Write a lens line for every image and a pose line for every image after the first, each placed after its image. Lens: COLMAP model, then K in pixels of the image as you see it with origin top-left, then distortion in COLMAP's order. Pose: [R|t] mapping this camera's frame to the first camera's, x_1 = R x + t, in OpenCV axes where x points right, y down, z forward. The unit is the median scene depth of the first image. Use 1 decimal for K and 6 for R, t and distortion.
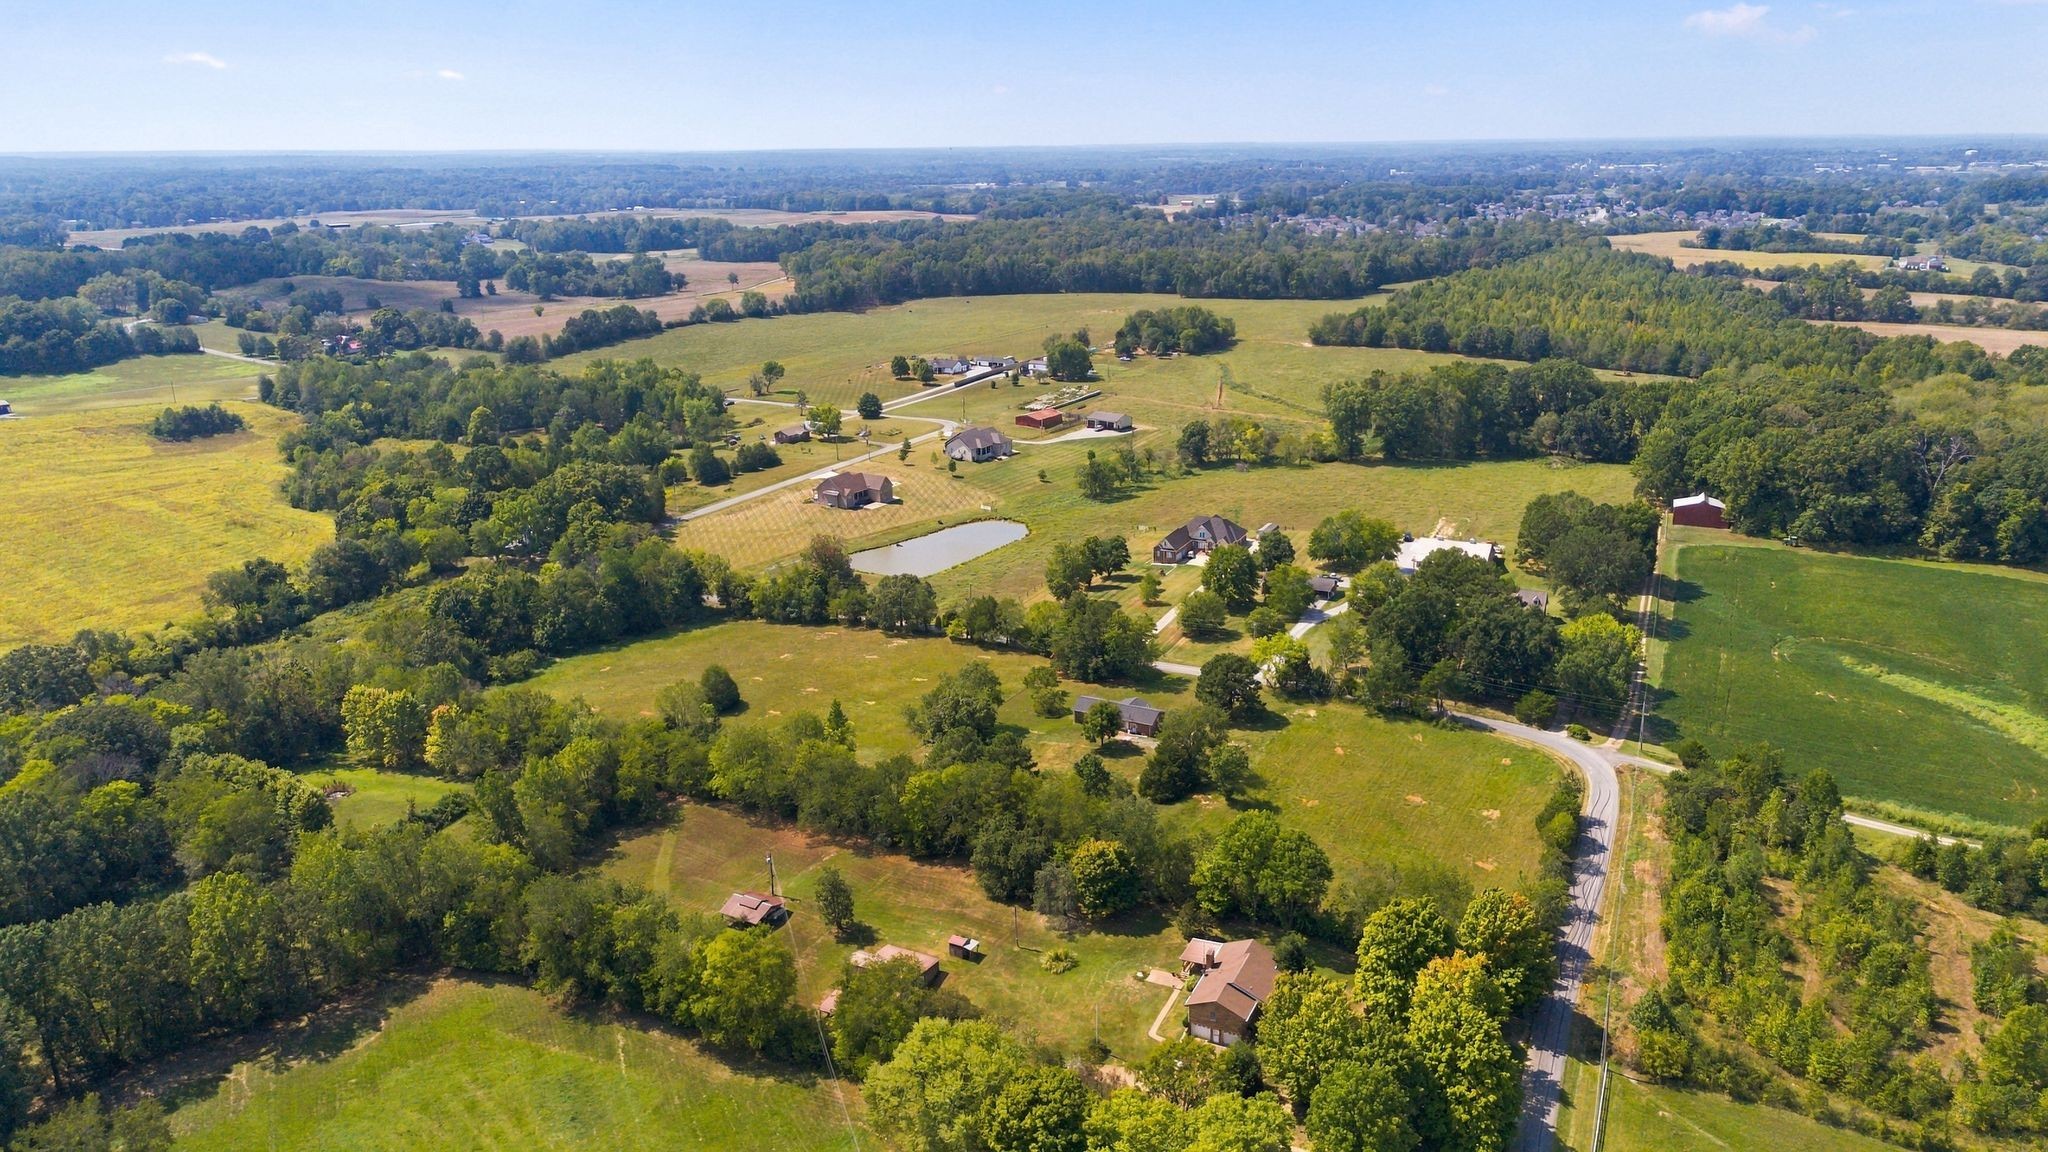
lens RADIAL K [[1435.5, 0, 1028.2], [0, 1435.5, 579.7], [0, 0, 1]] dist [0.090992, -0.117089]
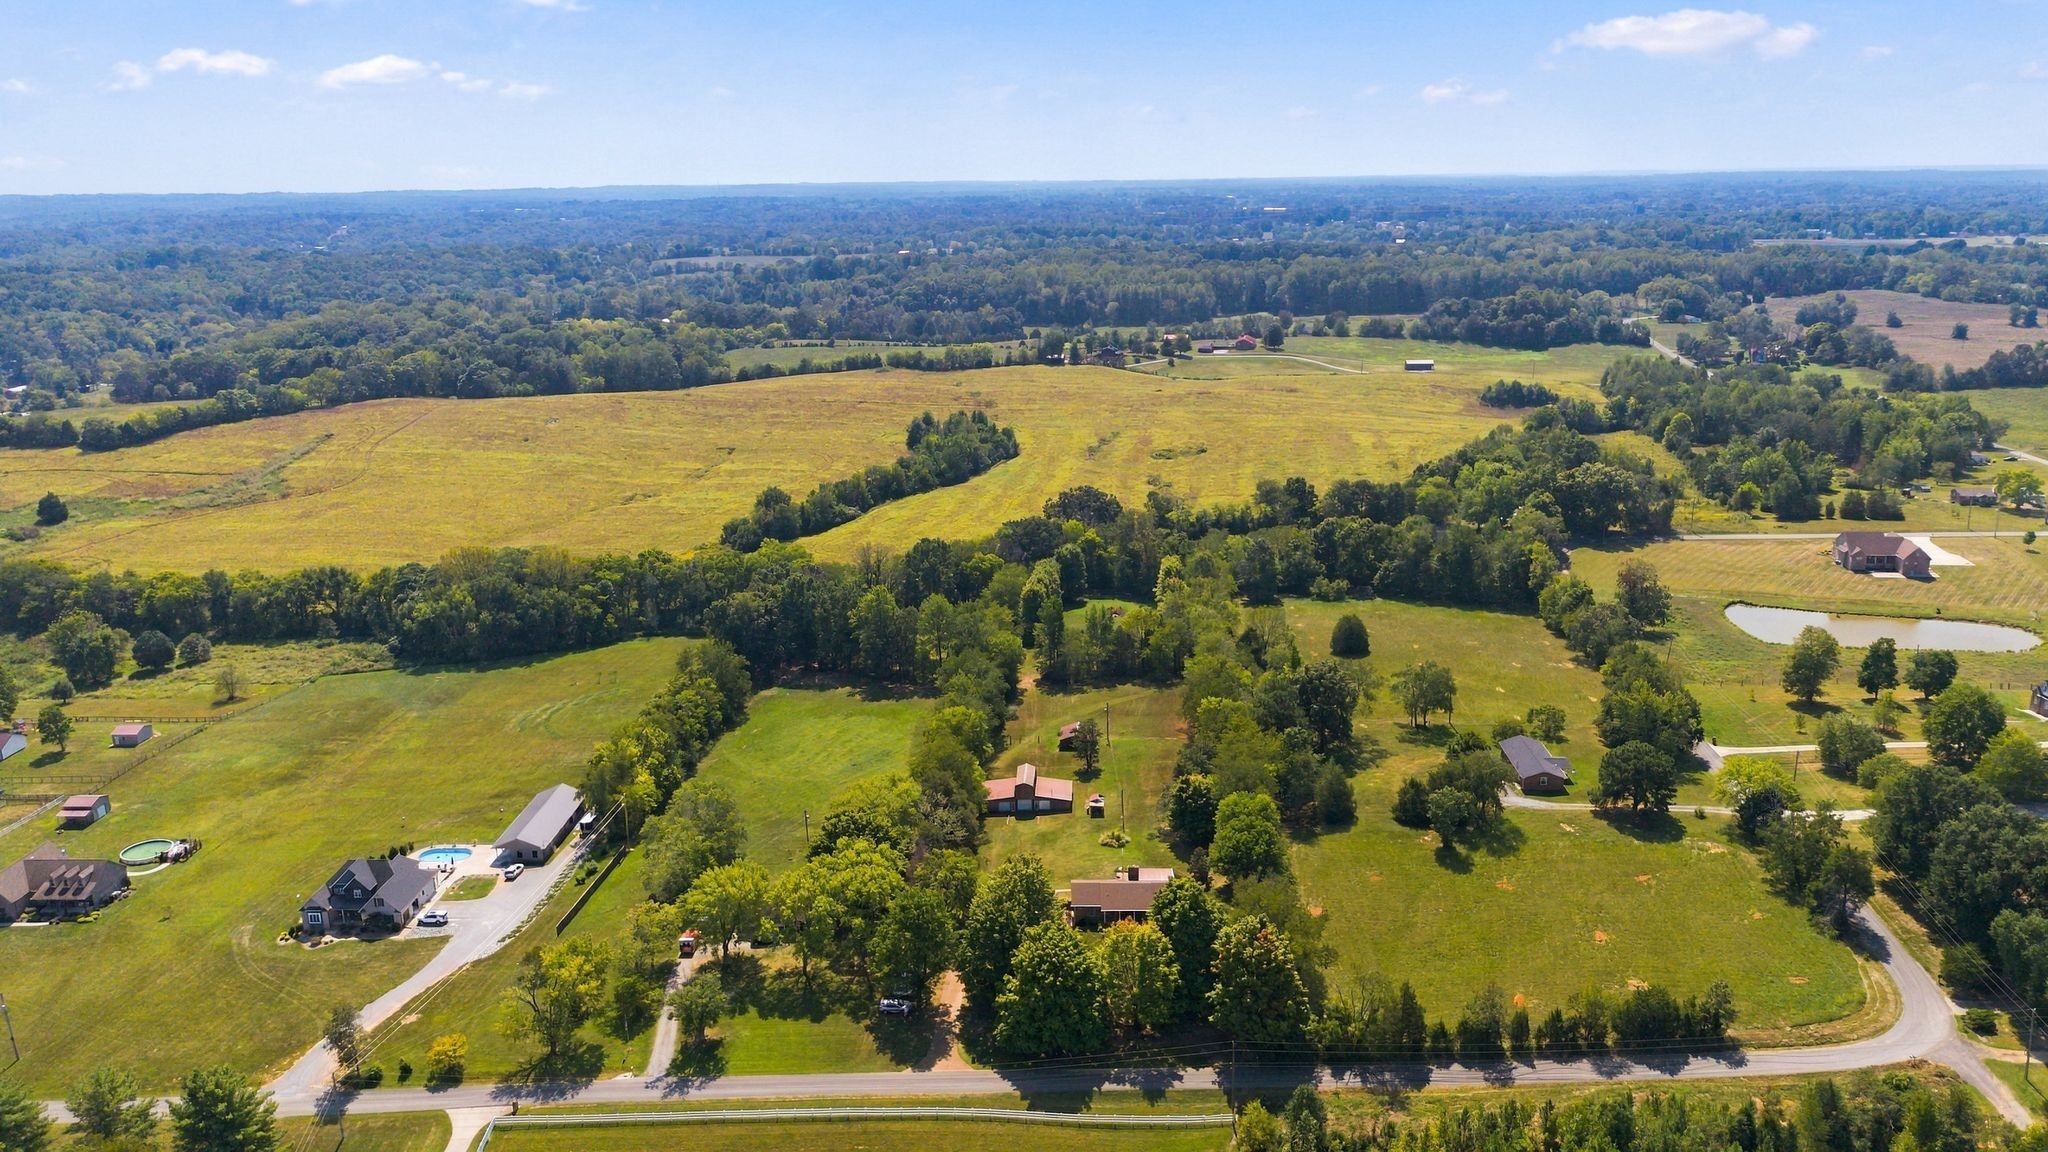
lens RADIAL K [[1435.5, 0, 1028.2], [0, 1435.5, 579.7], [0, 0, 1]] dist [0.090992, -0.117089]
pose [[0.411921, 0.249424, -0.876418, 0.456809], [-0.256883, 0.954584, 0.150932, -0.049864], [0.874261, 0.162965, 0.457286, 0.157631]]
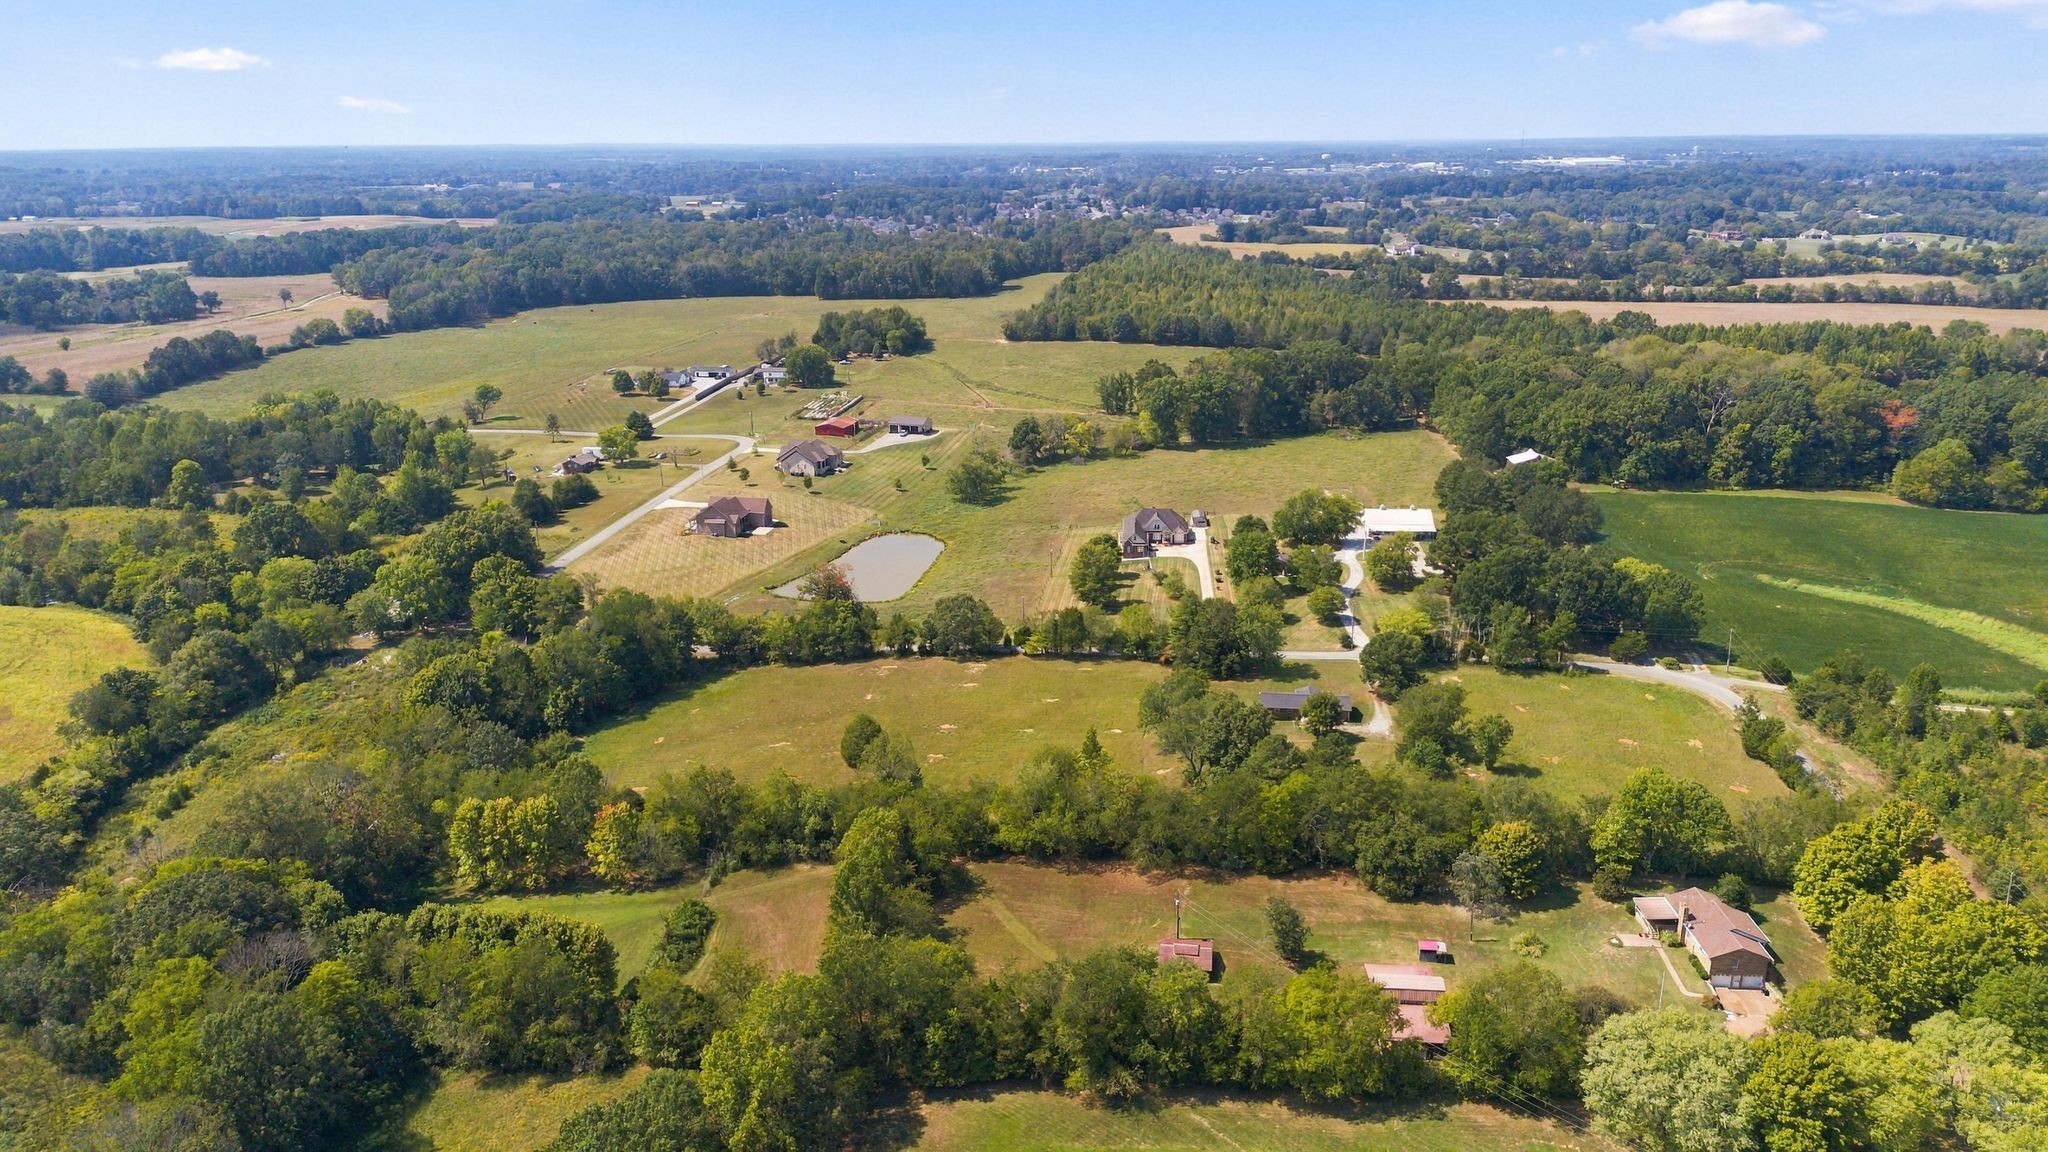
lens RADIAL K [[1435.5, 0, 1028.2], [0, 1435.5, 579.7], [0, 0, 1]] dist [0.090992, -0.117089]
pose [[0.928090, -0.106473, 0.356809, -0.287572], [0.107026, 0.994089, 0.018255, -0.019677], [-0.356643, 0.021245, 0.933999, 0.080720]]
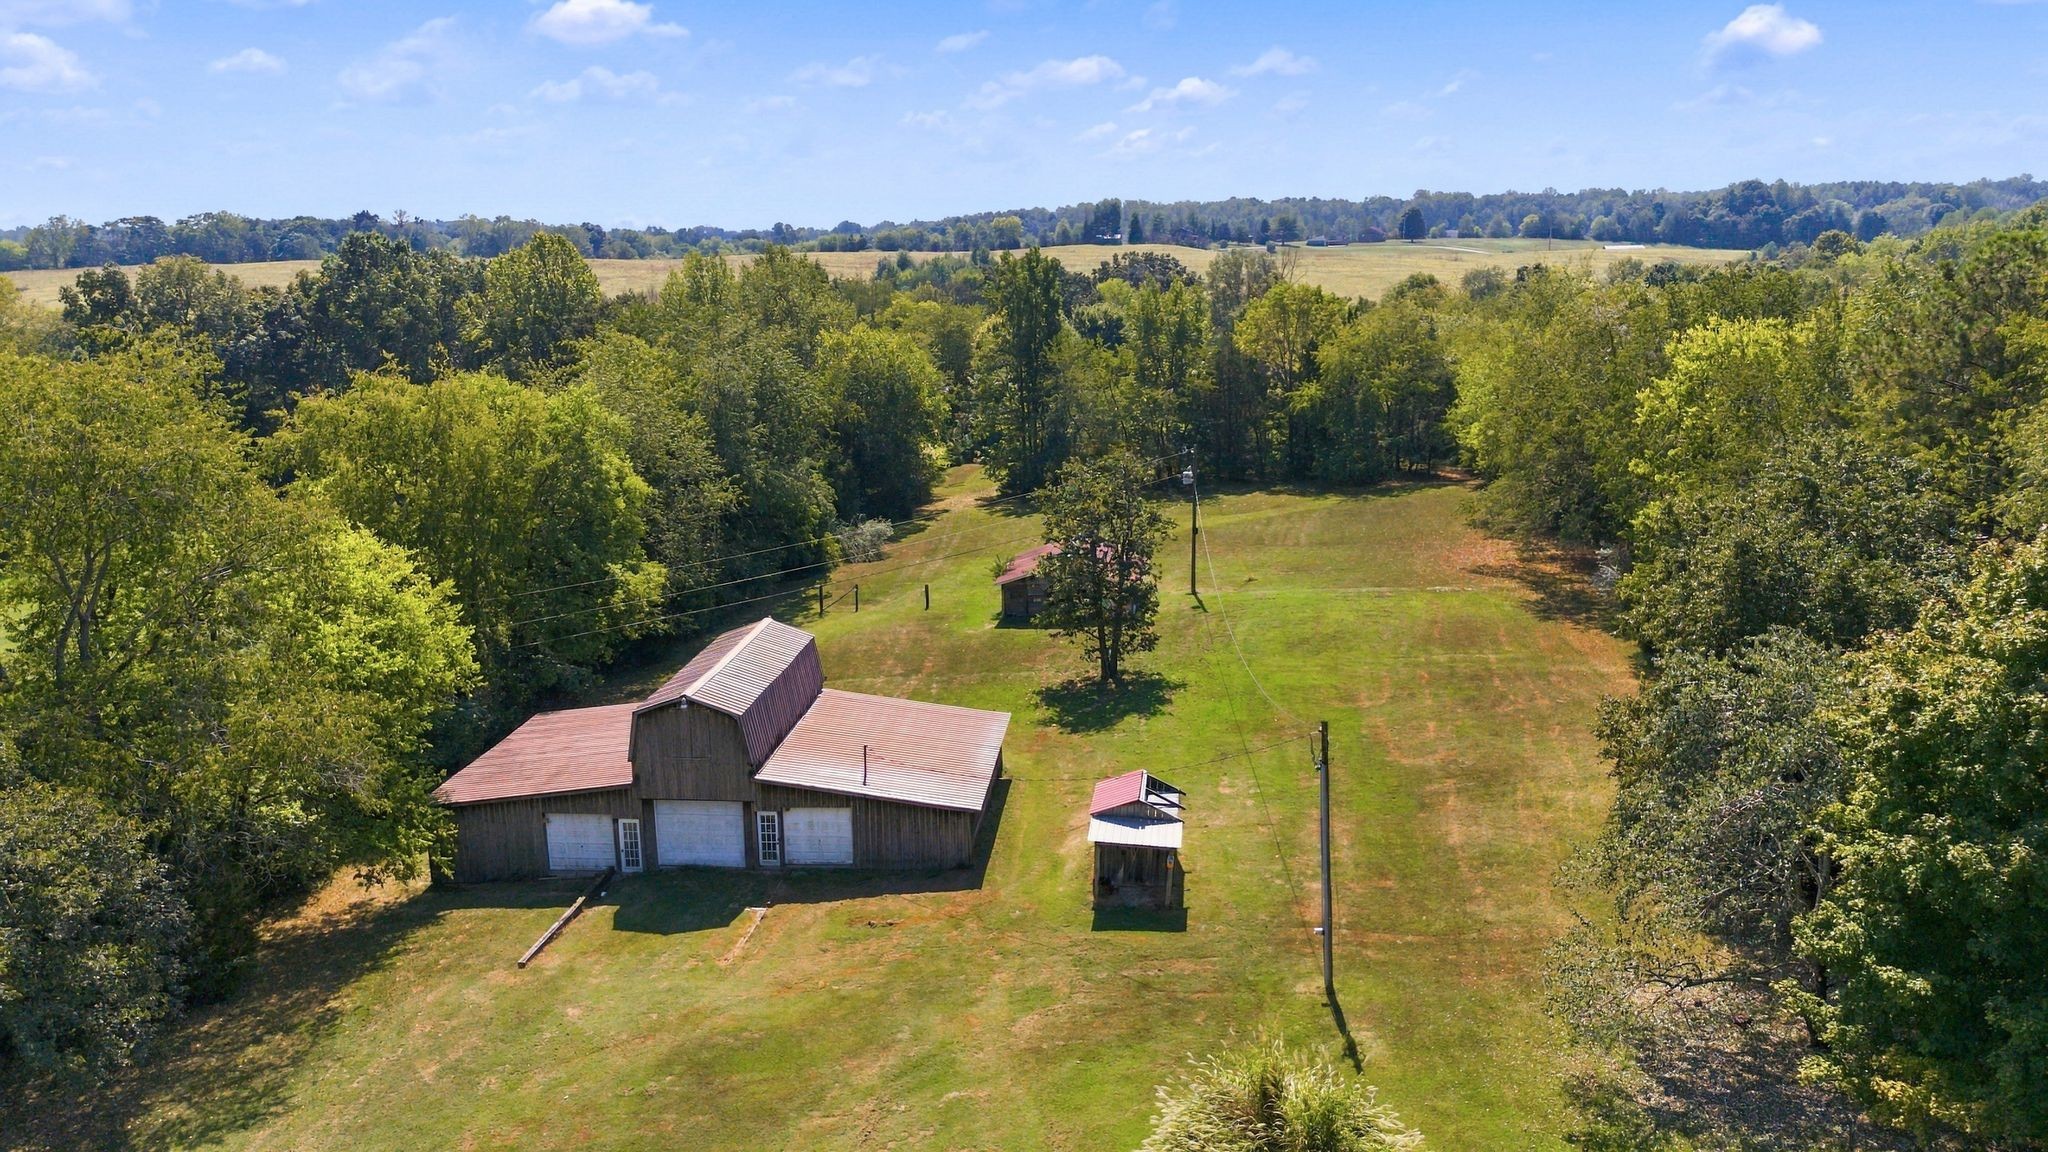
lens RADIAL K [[1435.5, 0, 1028.2], [0, 1435.5, 579.7], [0, 0, 1]] dist [0.090992, -0.117089]
pose [[0.367100, 0.218226, -0.904221, 0.054963], [-0.263538, 0.956660, 0.123890, 0.093277], [0.892068, 0.192817, 0.408700, 0.417828]]
